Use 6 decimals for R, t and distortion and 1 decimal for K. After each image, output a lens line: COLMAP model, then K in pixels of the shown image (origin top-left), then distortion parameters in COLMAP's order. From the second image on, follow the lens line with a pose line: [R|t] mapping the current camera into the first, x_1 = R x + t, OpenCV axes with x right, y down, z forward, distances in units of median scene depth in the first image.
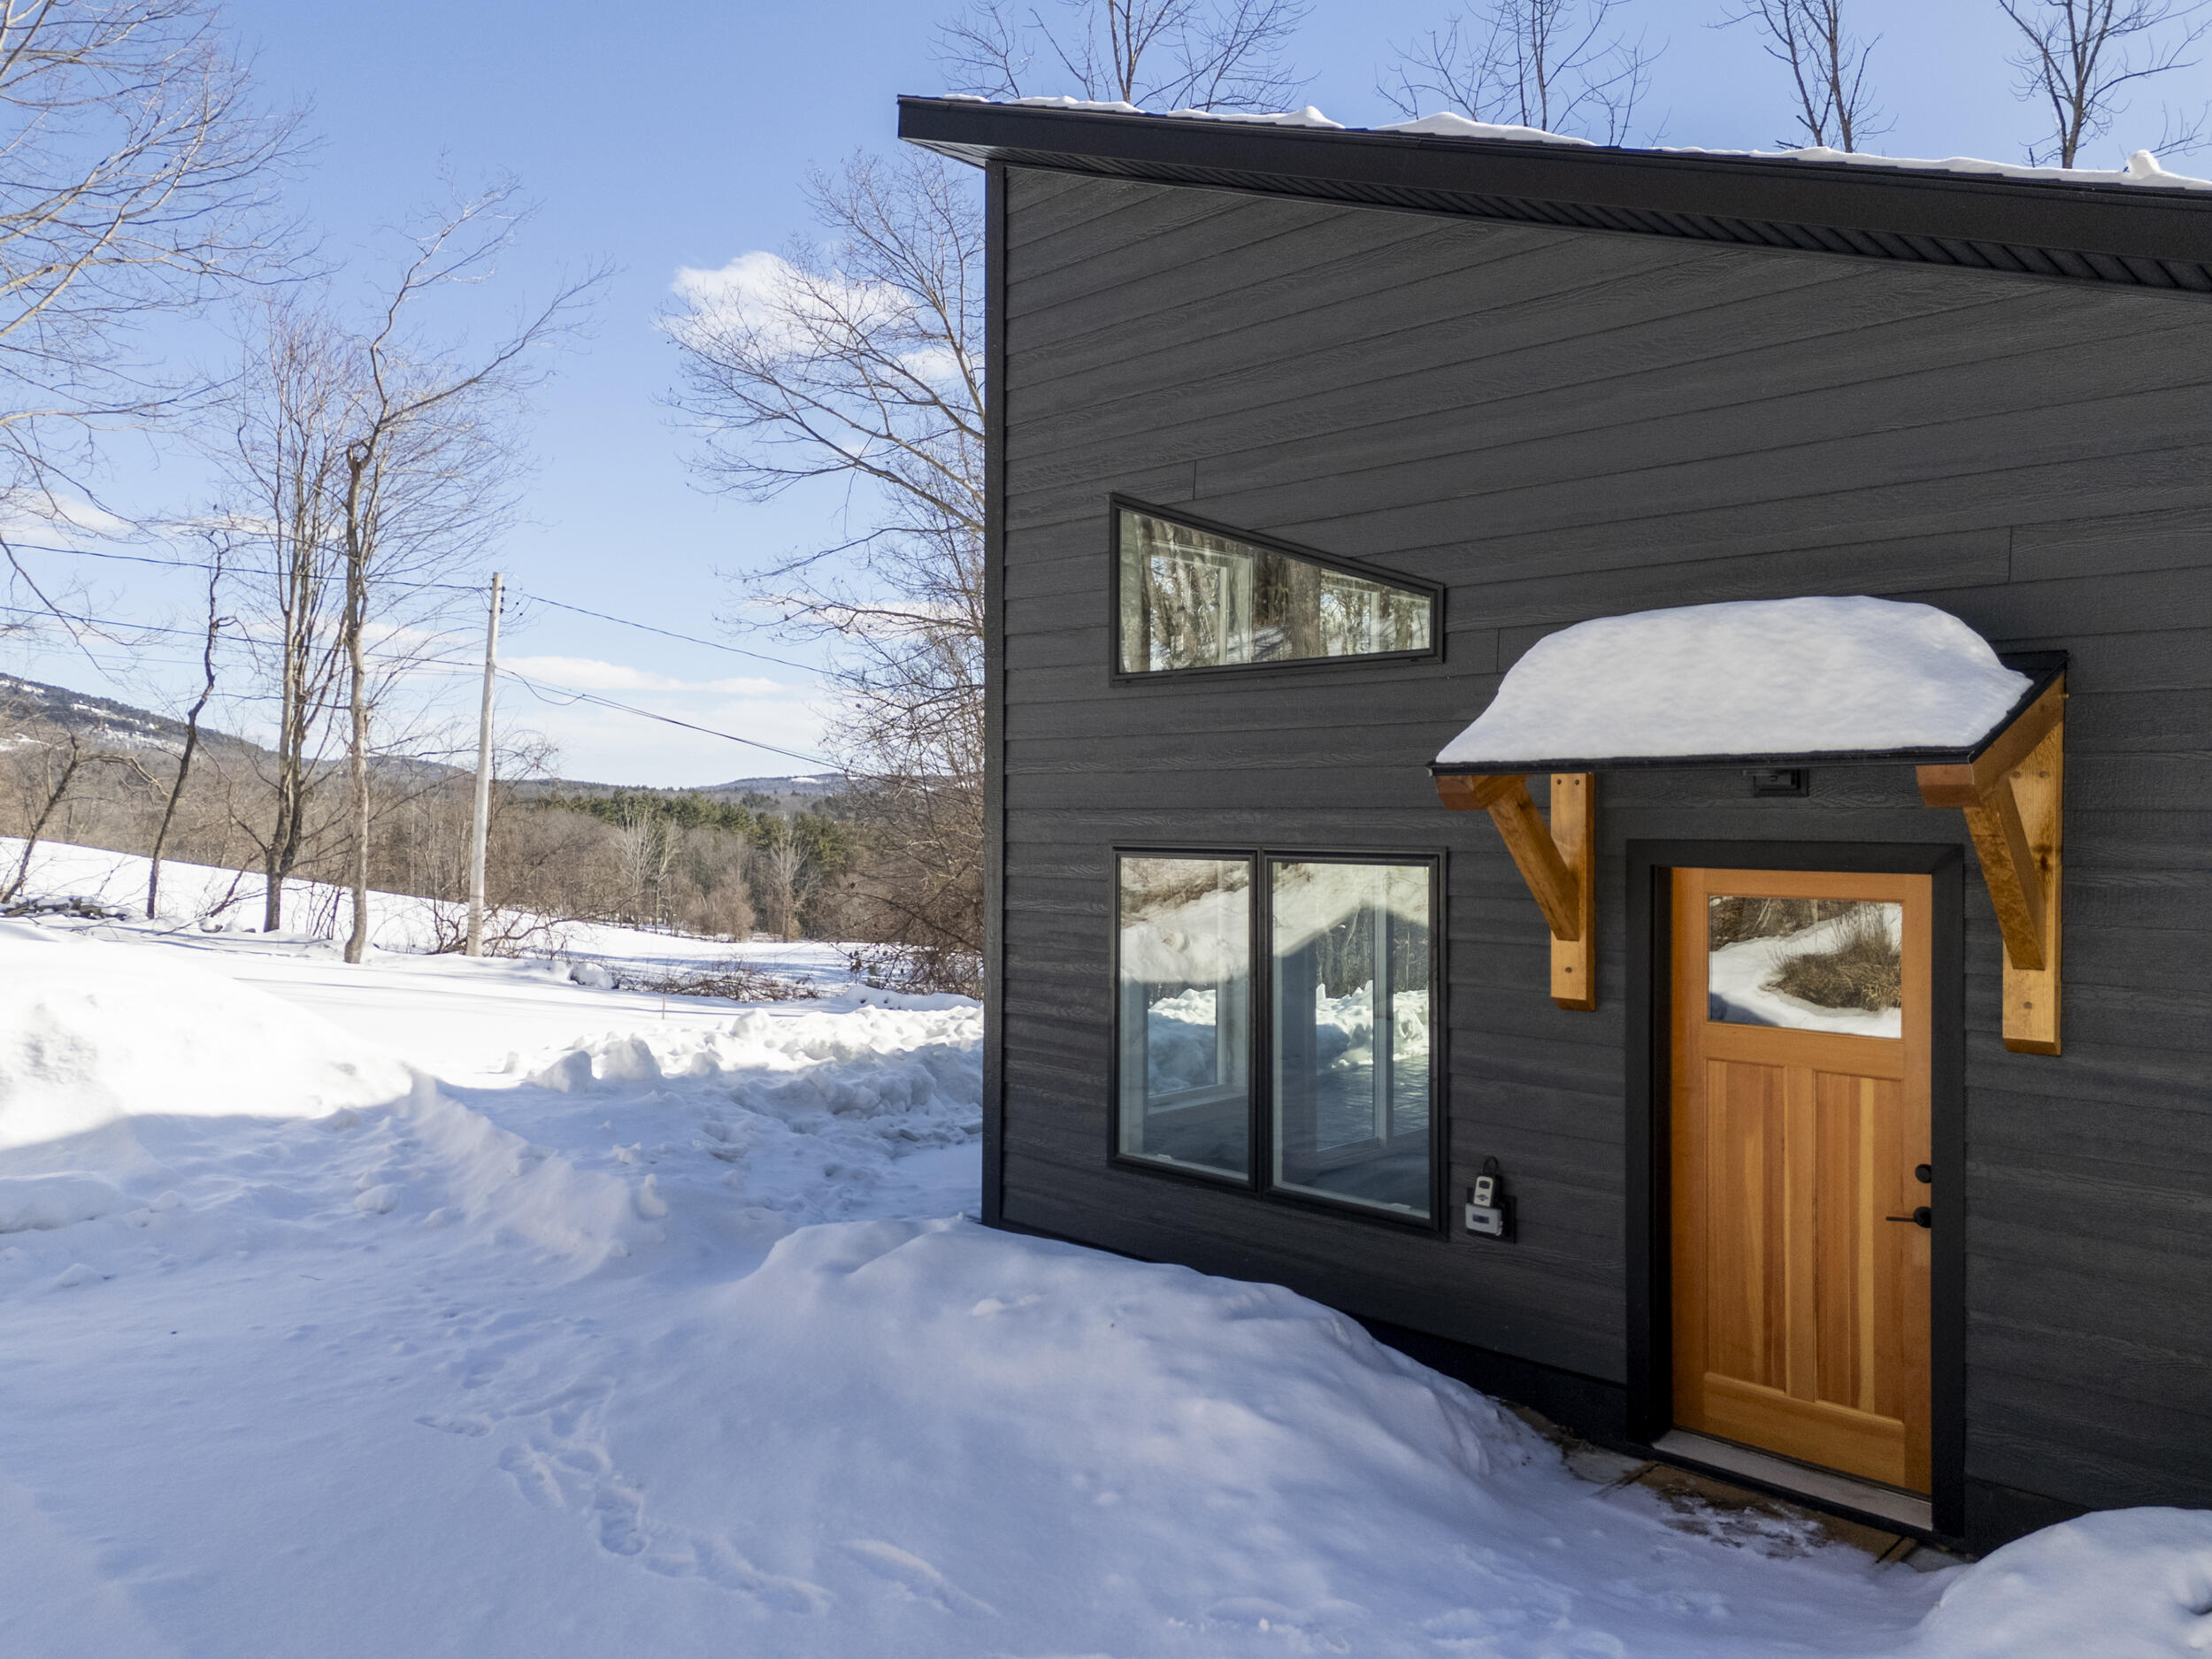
lens RADIAL K [[1613.5, 0, 1106.0], [0, 1613.5, 829.5], [0, 0, 1]] dist [0.064633, -0.058829]
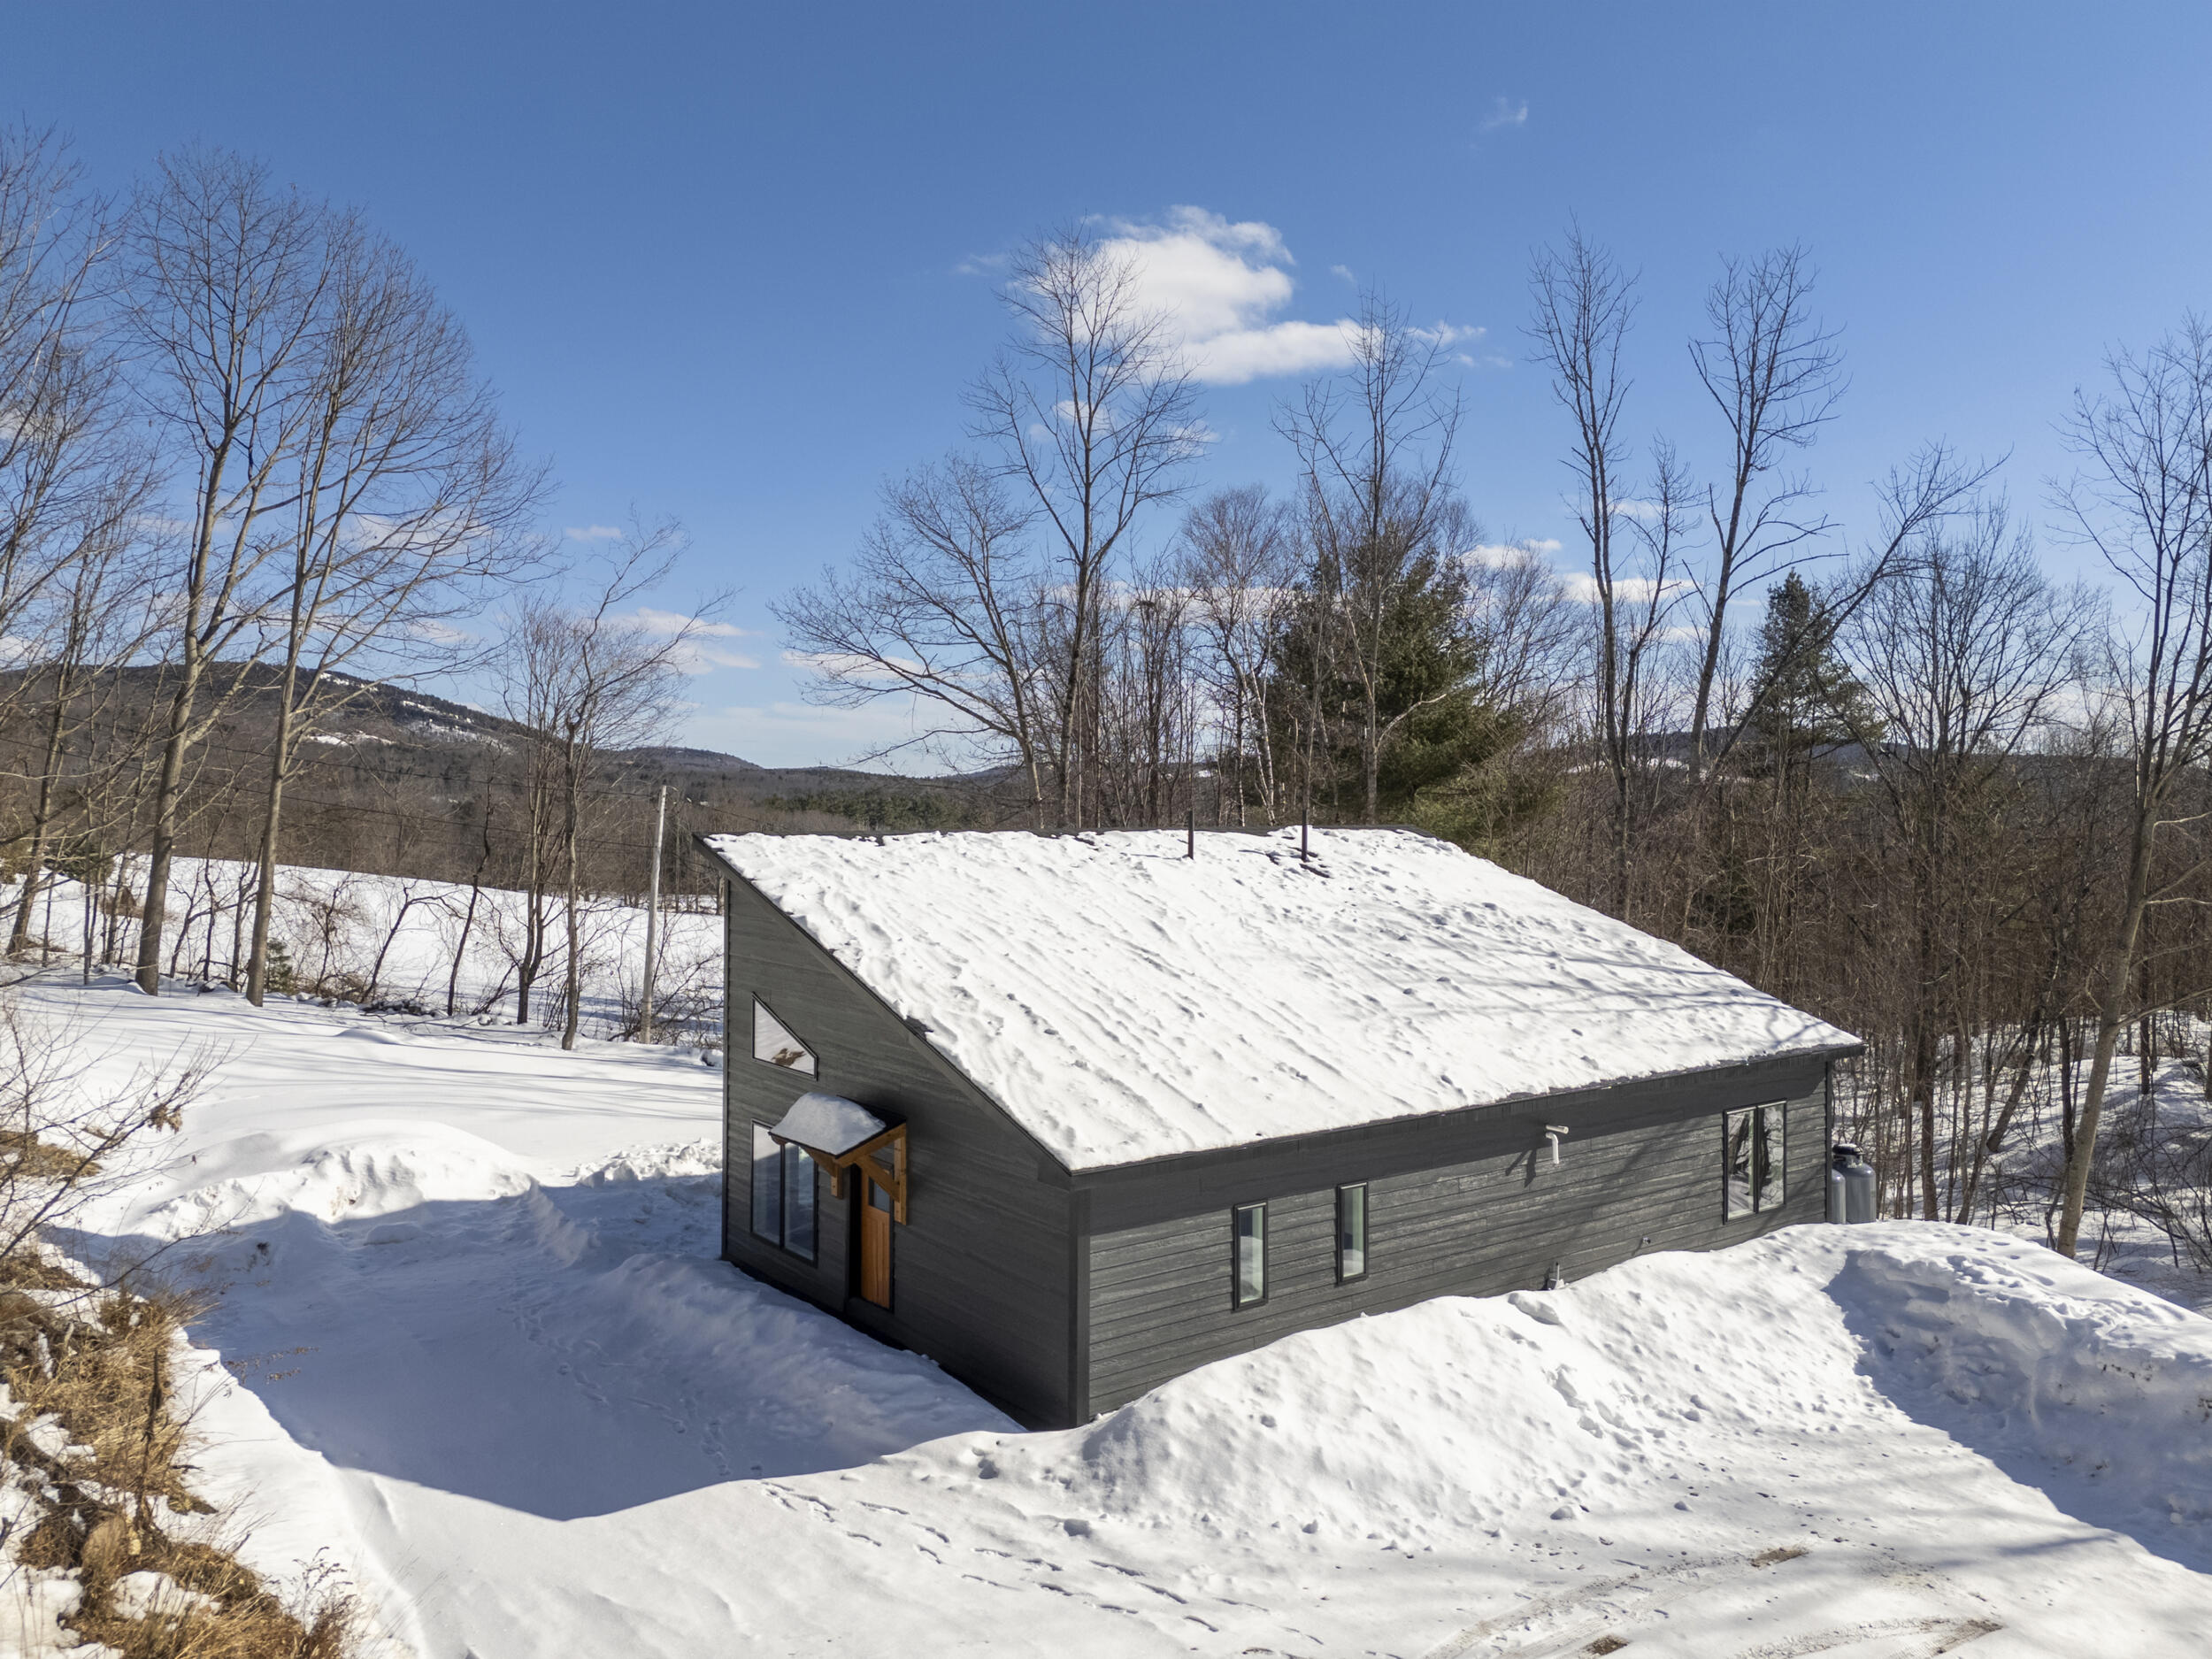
lens RADIAL K [[1613.5, 0, 1106.0], [0, 1613.5, 829.5], [0, 0, 1]] dist [0.064633, -0.058829]
pose [[0.988106, 0.005826, -0.153662, 1.459639], [-0.004607, 0.999955, 0.008289, -0.730724], [0.153703, -0.007482, 0.988089, -2.342945]]
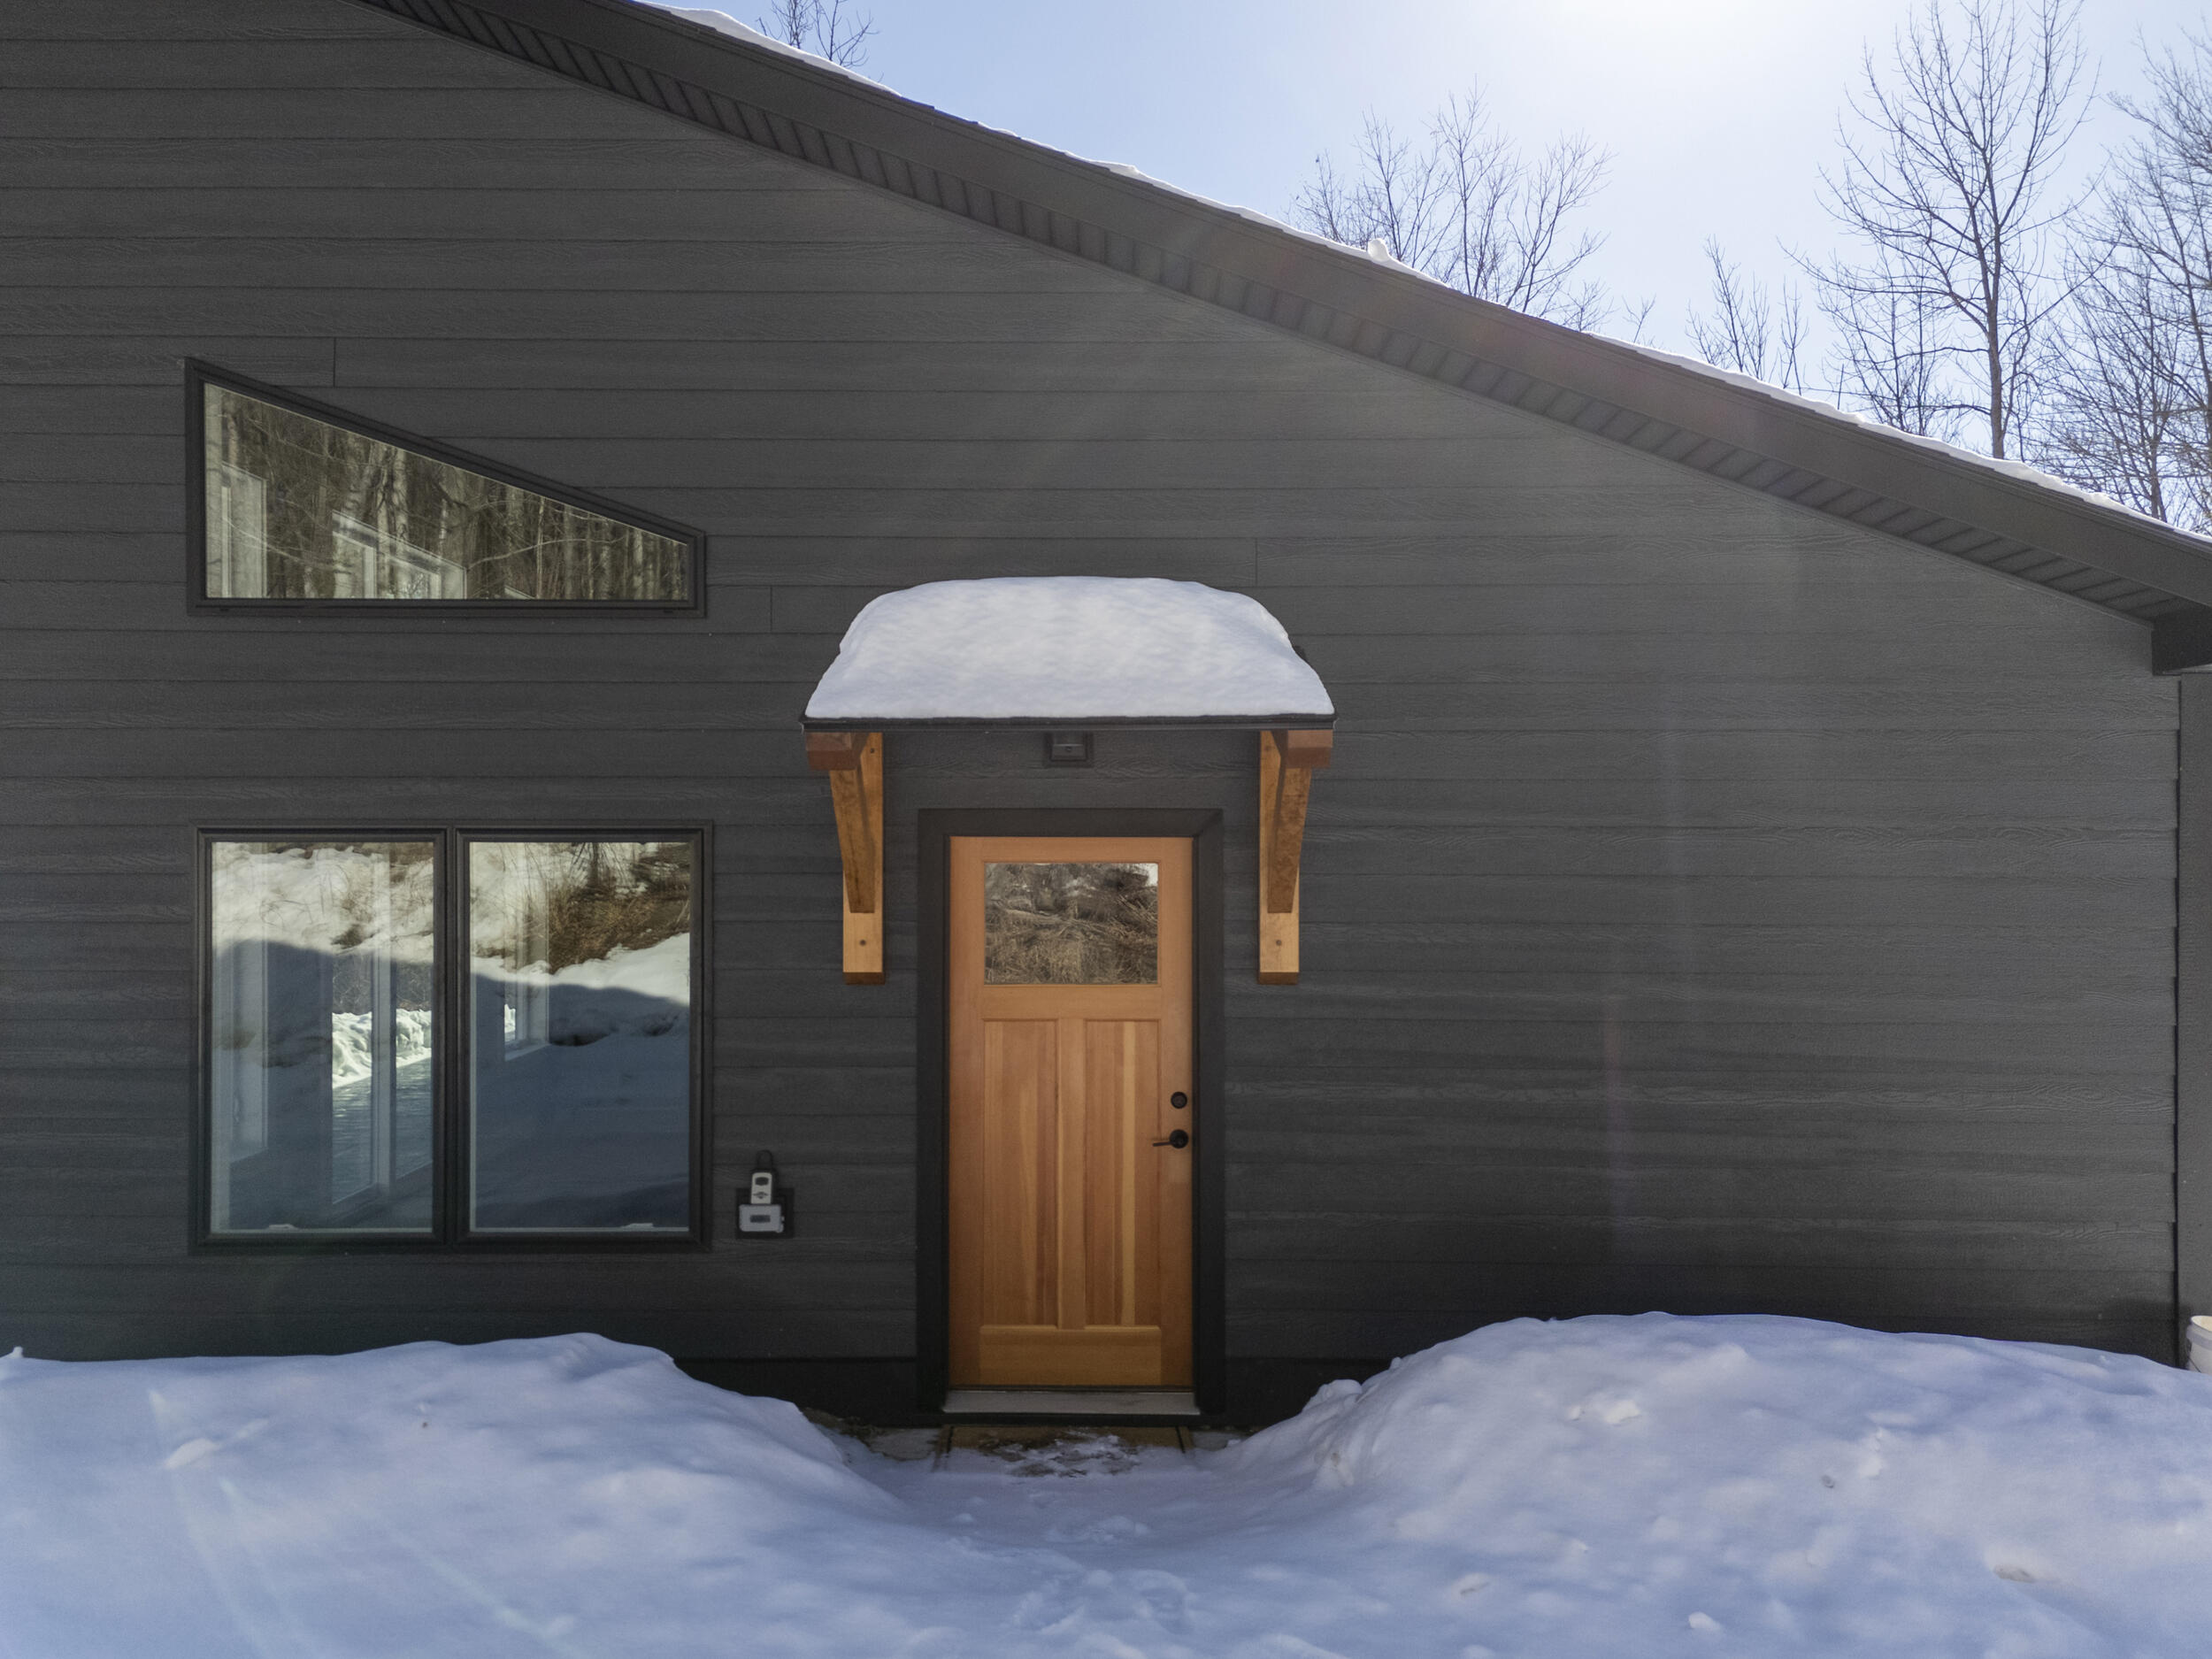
lens RADIAL K [[1633.6, 0, 1110.4], [0, 1633.6, 846.2], [0, 0, 1]] dist [0.100879, -0.094781]
pose [[0.729542, -0.005322, 0.683916, -0.298832], [0.009286, 0.999955, -0.002124, 0.034049], [-0.683873, 0.007900, 0.729558, 0.192891]]
